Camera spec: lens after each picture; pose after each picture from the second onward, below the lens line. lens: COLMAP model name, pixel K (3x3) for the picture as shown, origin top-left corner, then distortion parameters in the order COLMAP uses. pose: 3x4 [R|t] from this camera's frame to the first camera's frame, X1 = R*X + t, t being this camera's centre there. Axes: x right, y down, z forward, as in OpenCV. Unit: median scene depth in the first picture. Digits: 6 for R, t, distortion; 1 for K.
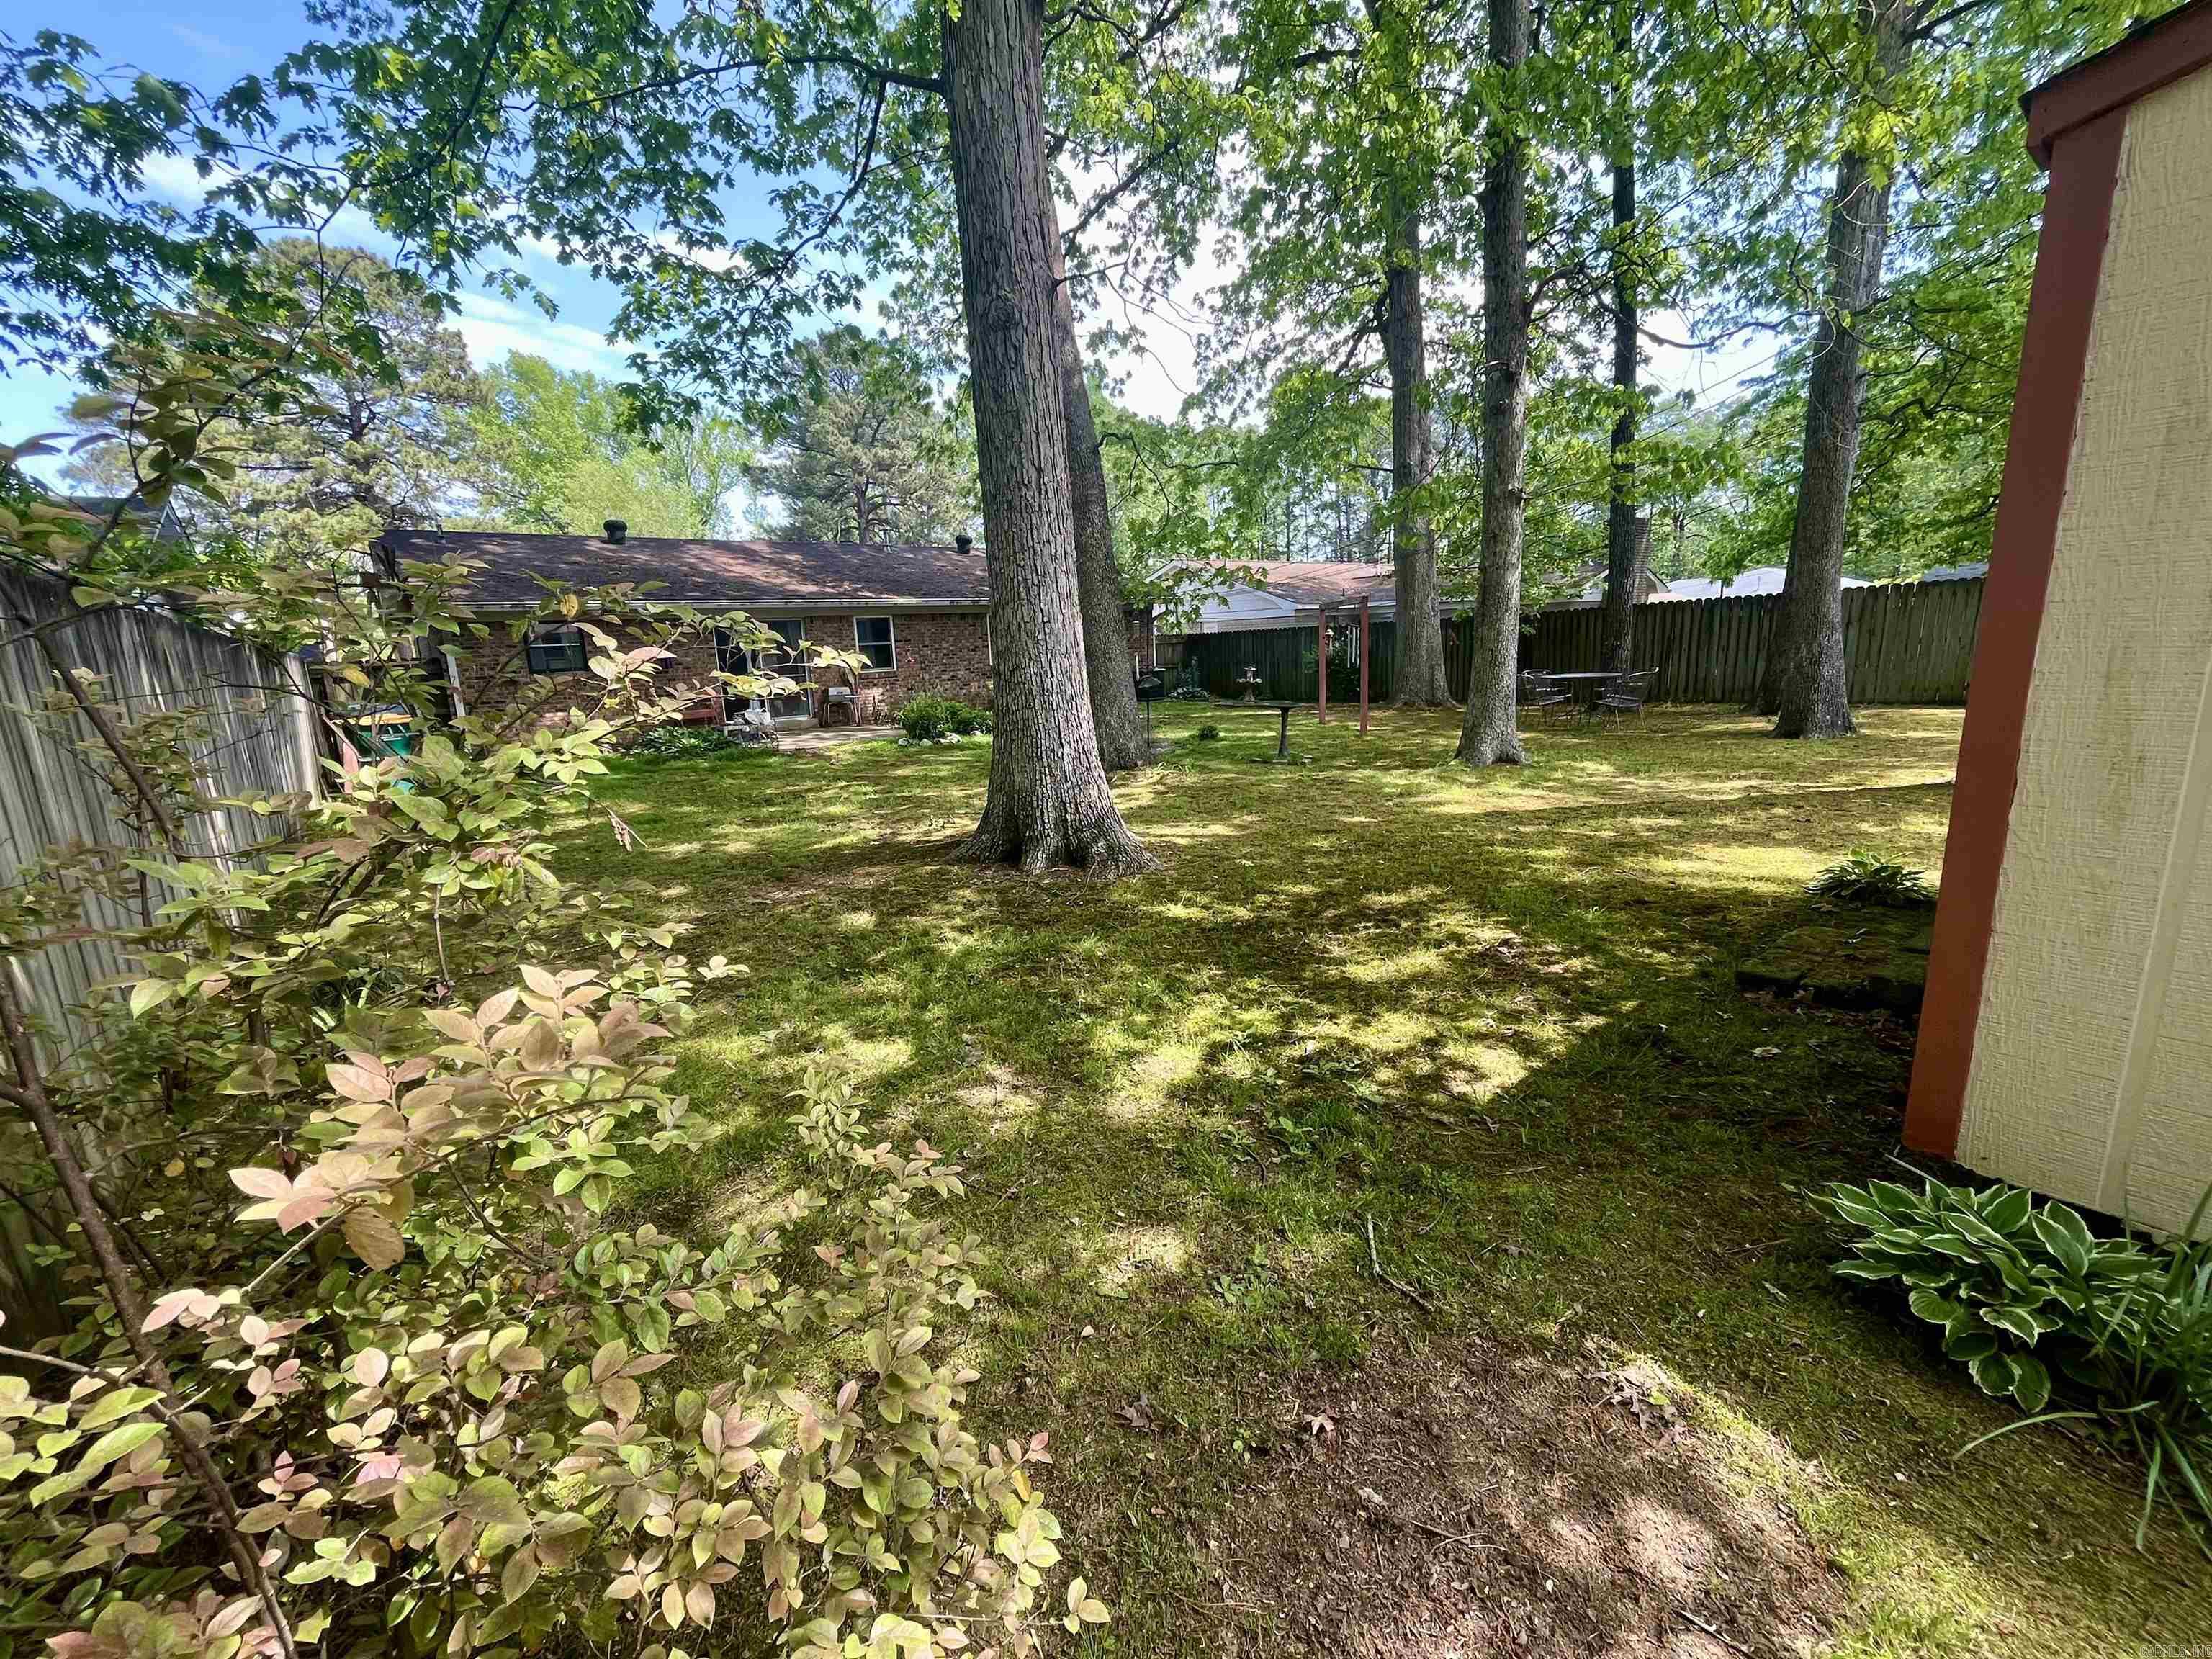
lens RADIAL K [[899.9, 0, 1106.0], [0, 899.9, 829.5], [0, 0, 1]] dist [-0.003843, -0.000302]
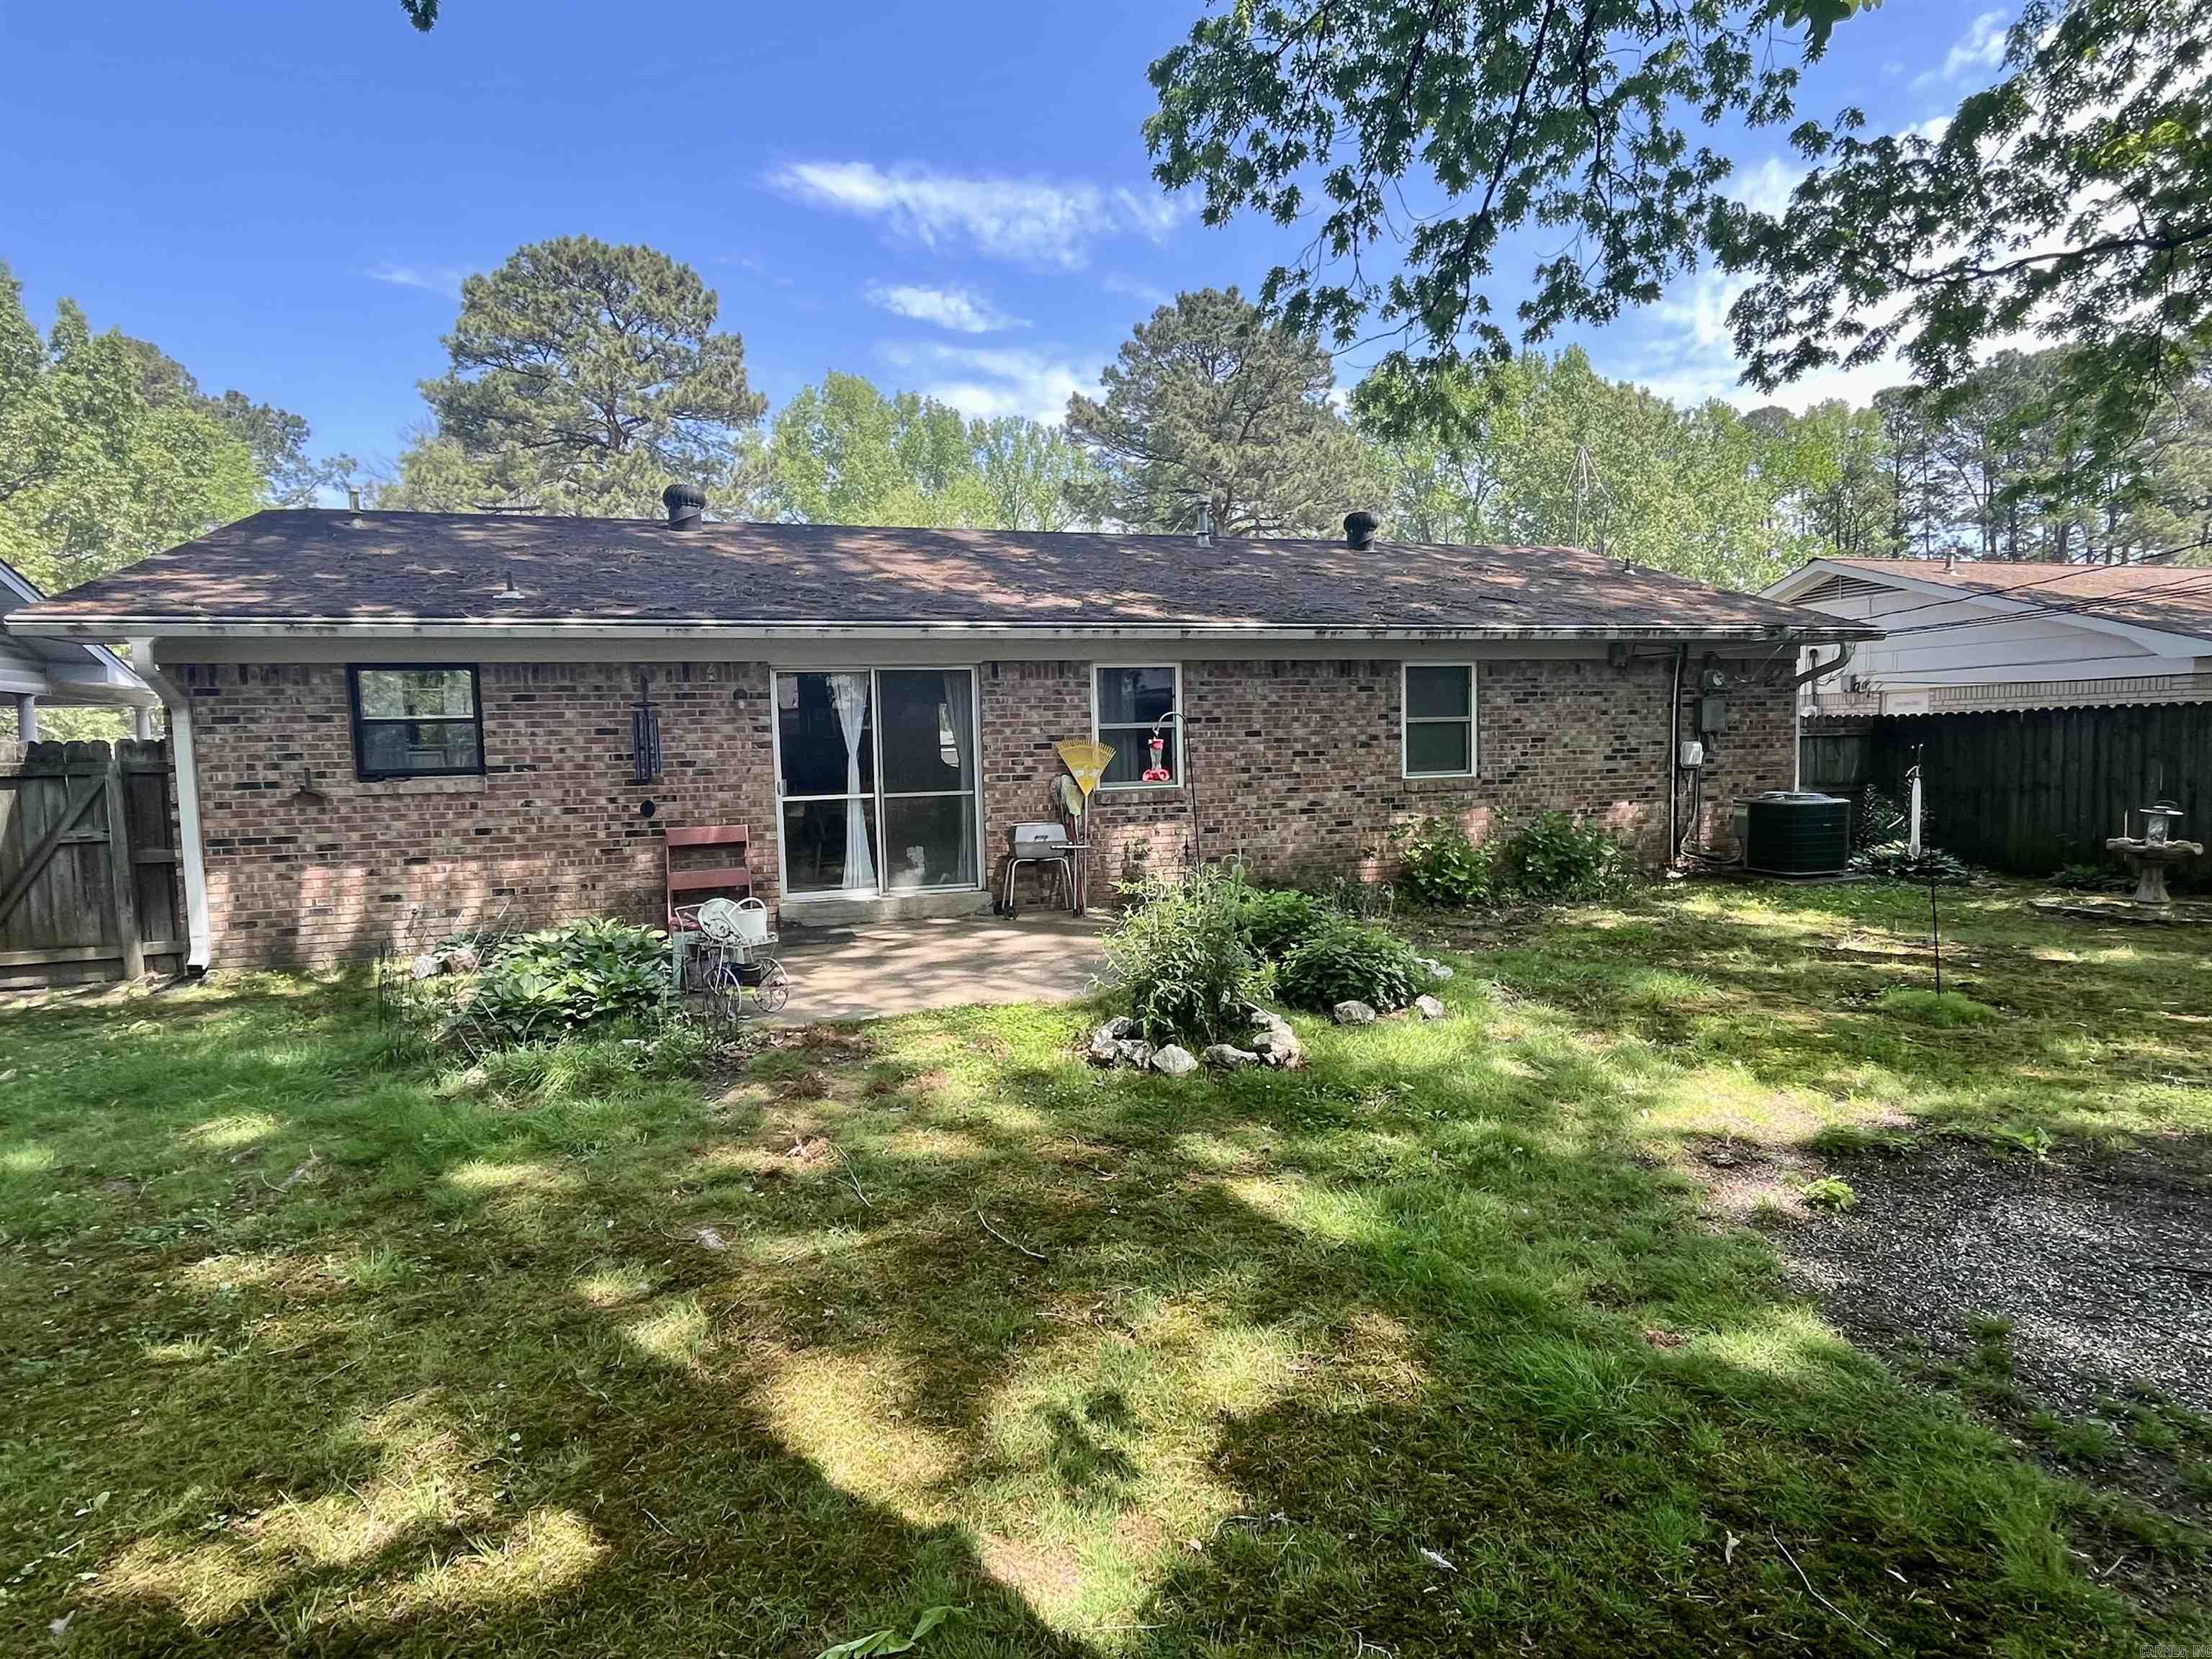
lens RADIAL K [[1165.7, 0, 1106.0], [0, 1165.7, 829.5], [0, 0, 1]] dist [-0.059944, 0.000142]
pose [[0.931713, 0.040782, -0.360900, -0.064886], [-0.084080, 0.990902, -0.105092, -0.091982], [0.353330, 0.128260, 0.926665, 0.458229]]
